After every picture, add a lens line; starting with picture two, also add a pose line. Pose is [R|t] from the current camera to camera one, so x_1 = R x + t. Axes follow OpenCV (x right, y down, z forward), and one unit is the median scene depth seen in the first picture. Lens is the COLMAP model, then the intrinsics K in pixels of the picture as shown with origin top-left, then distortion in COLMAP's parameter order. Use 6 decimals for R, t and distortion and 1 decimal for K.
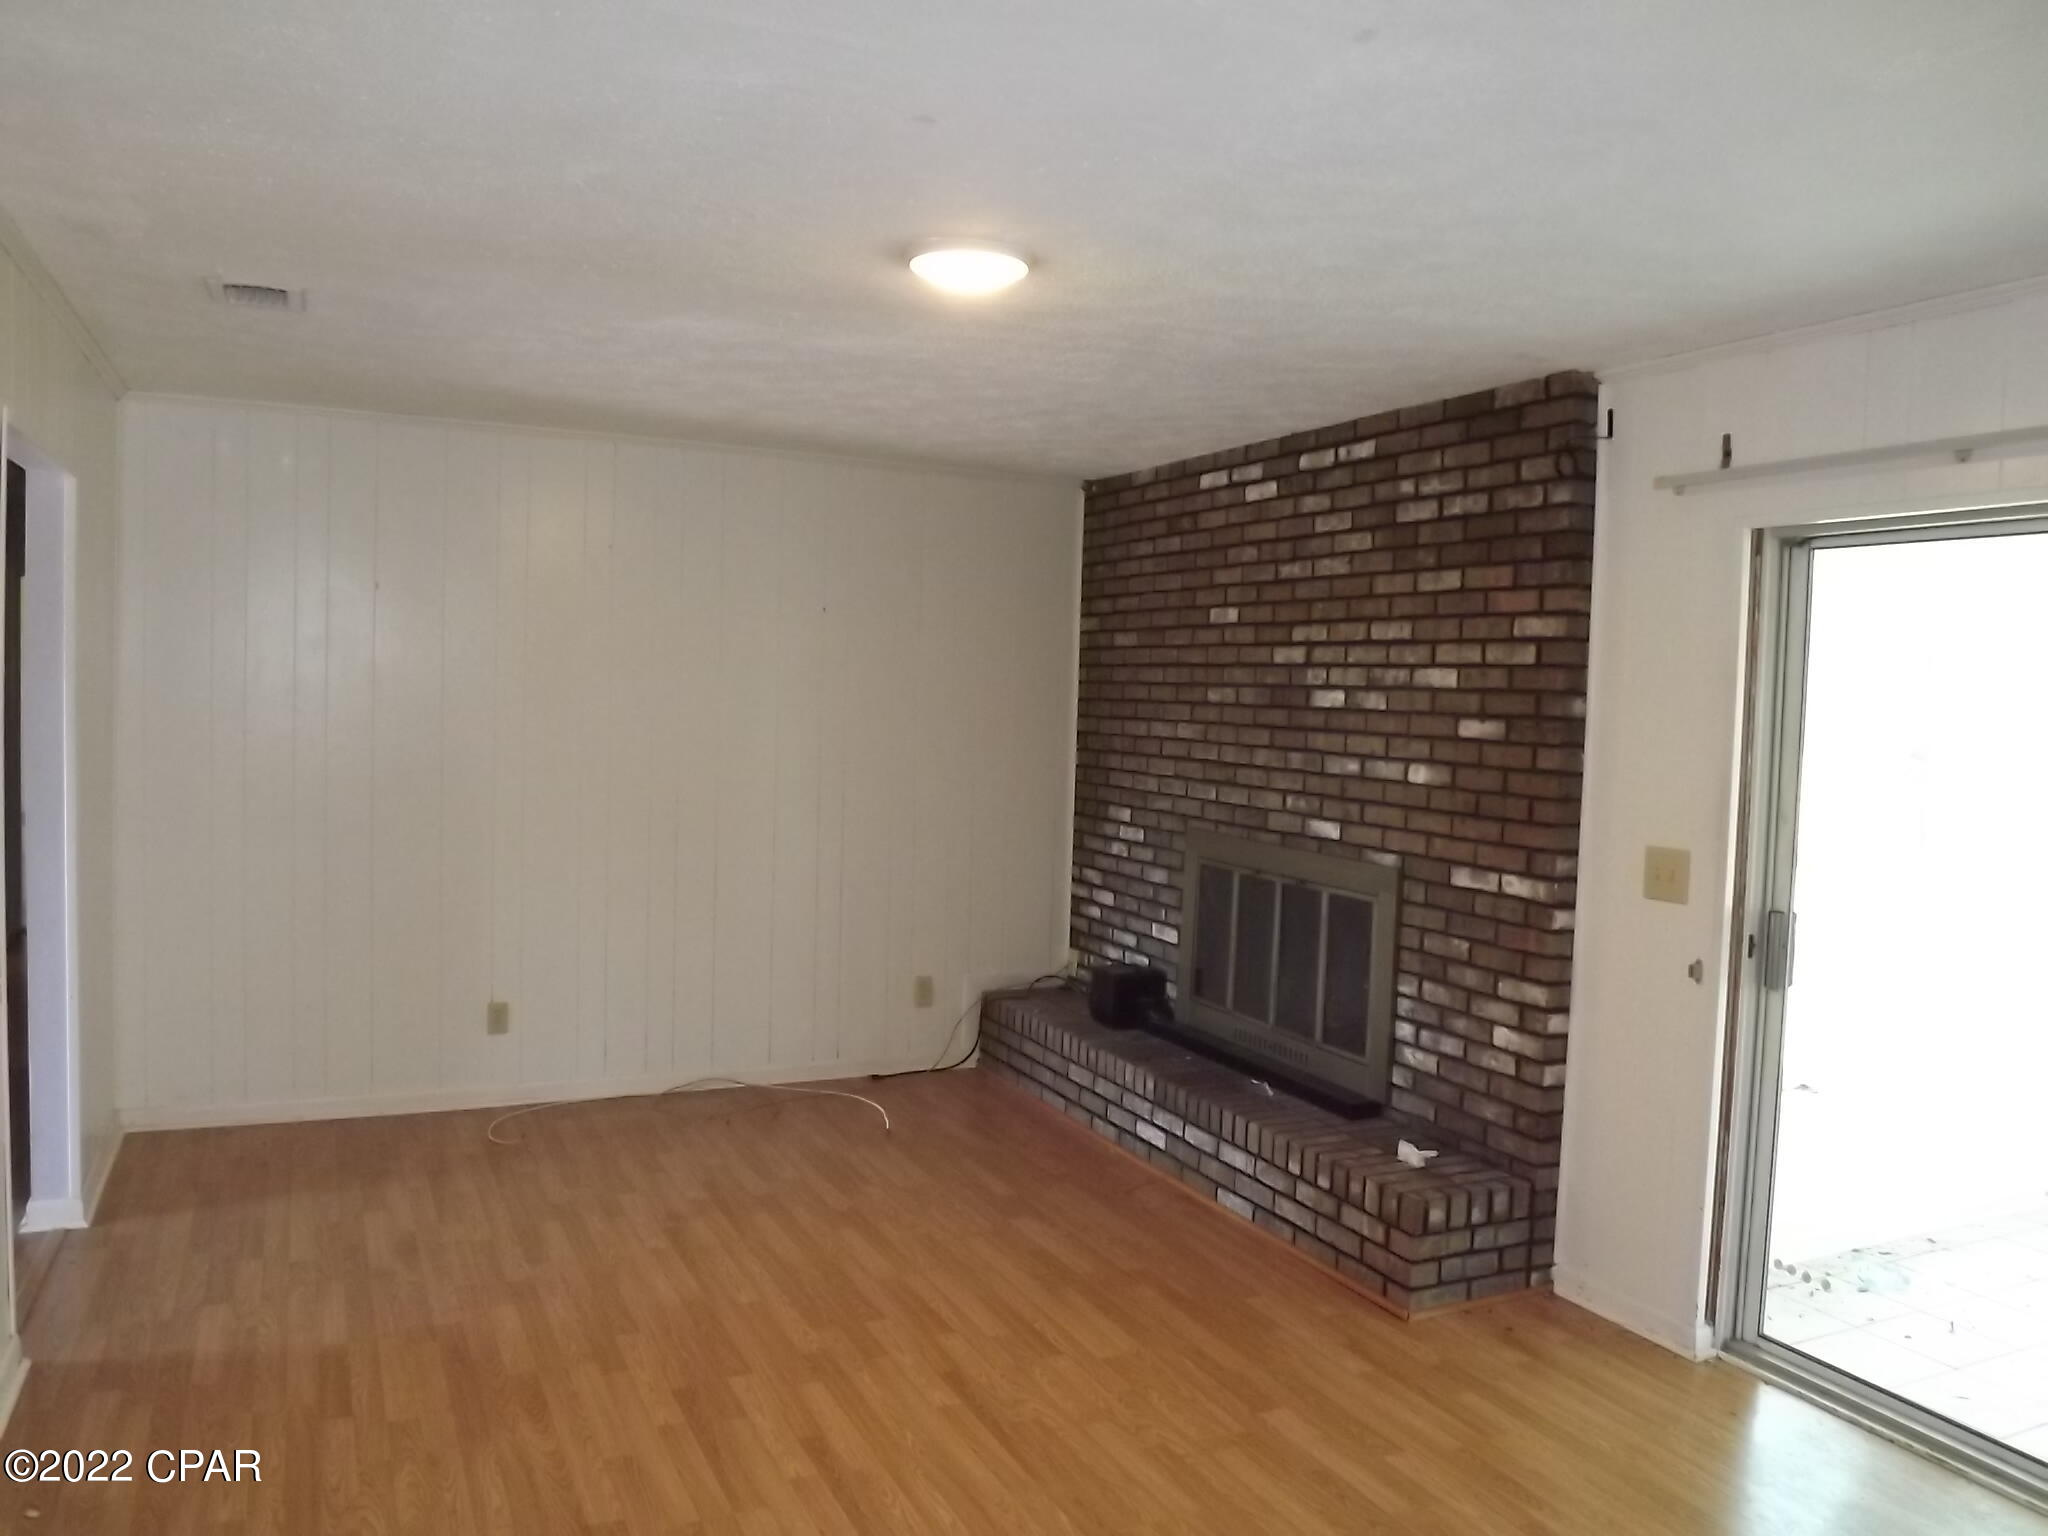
lens RADIAL K [[1507.6, 0, 1021.1], [0, 1507.6, 775.7], [0, 0, 1]] dist [-0.059267, 0.016070]
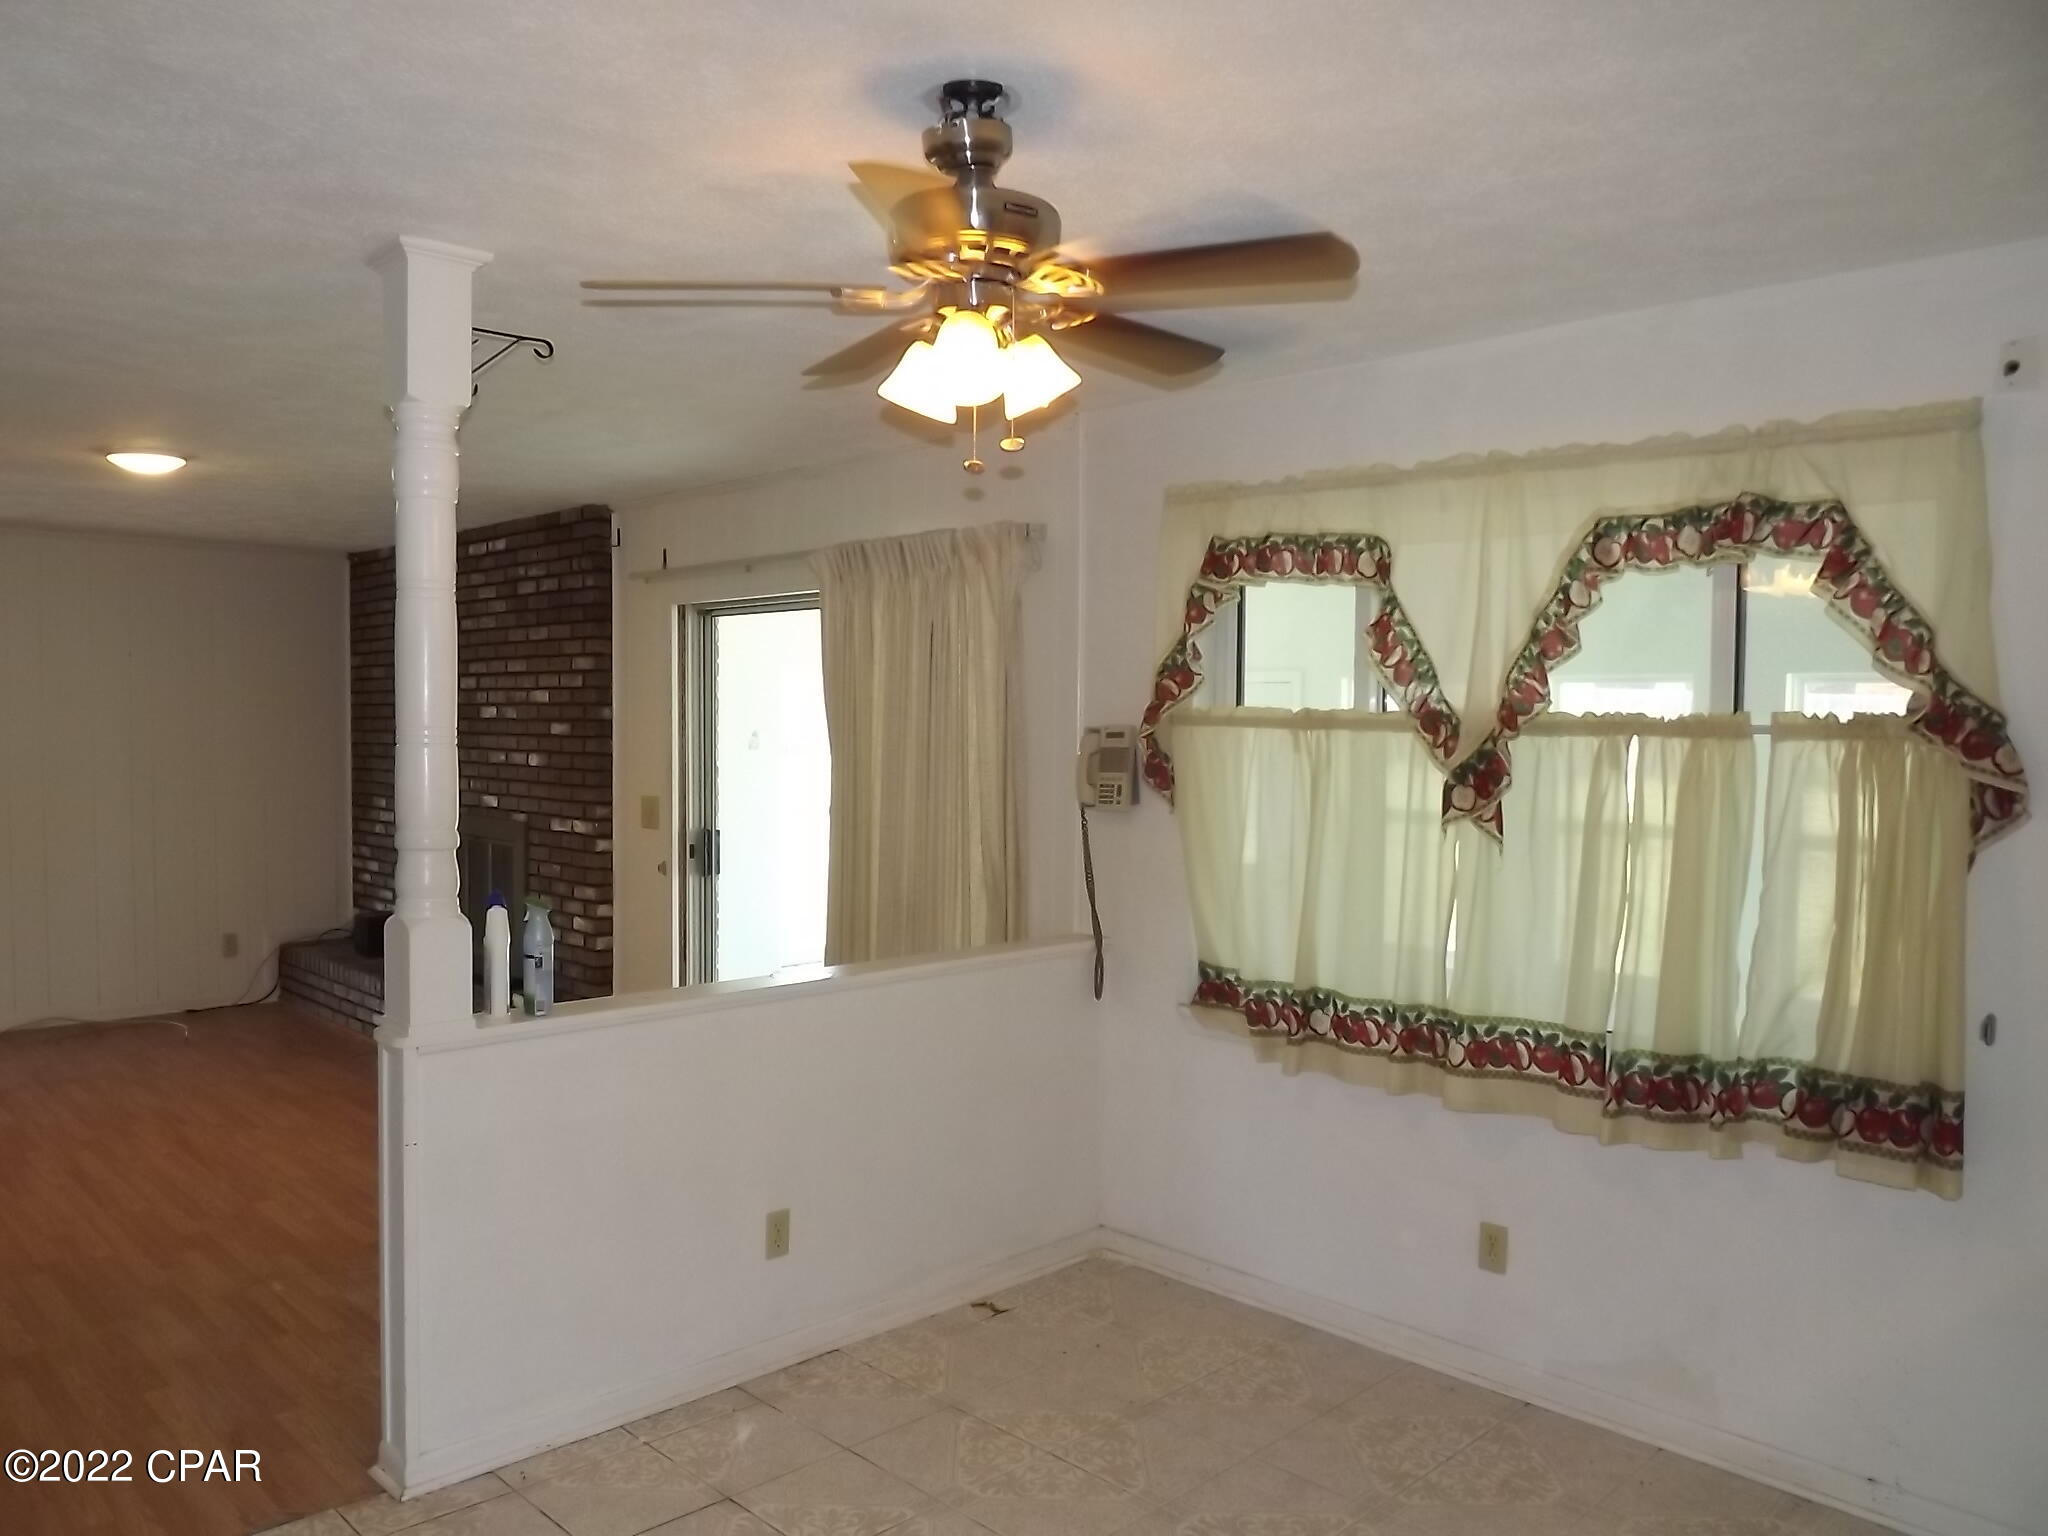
lens RADIAL K [[1507.6, 0, 971.4], [0, 1507.6, 796.3], [0, 0, 1]] dist [-0.059267, 0.016070]
pose [[0.952405, -0.037620, 0.302504, 0.218619], [0.037826, 0.999271, 0.005182, 0.043595], [-0.302478, 0.006507, 0.953134, -0.568510]]
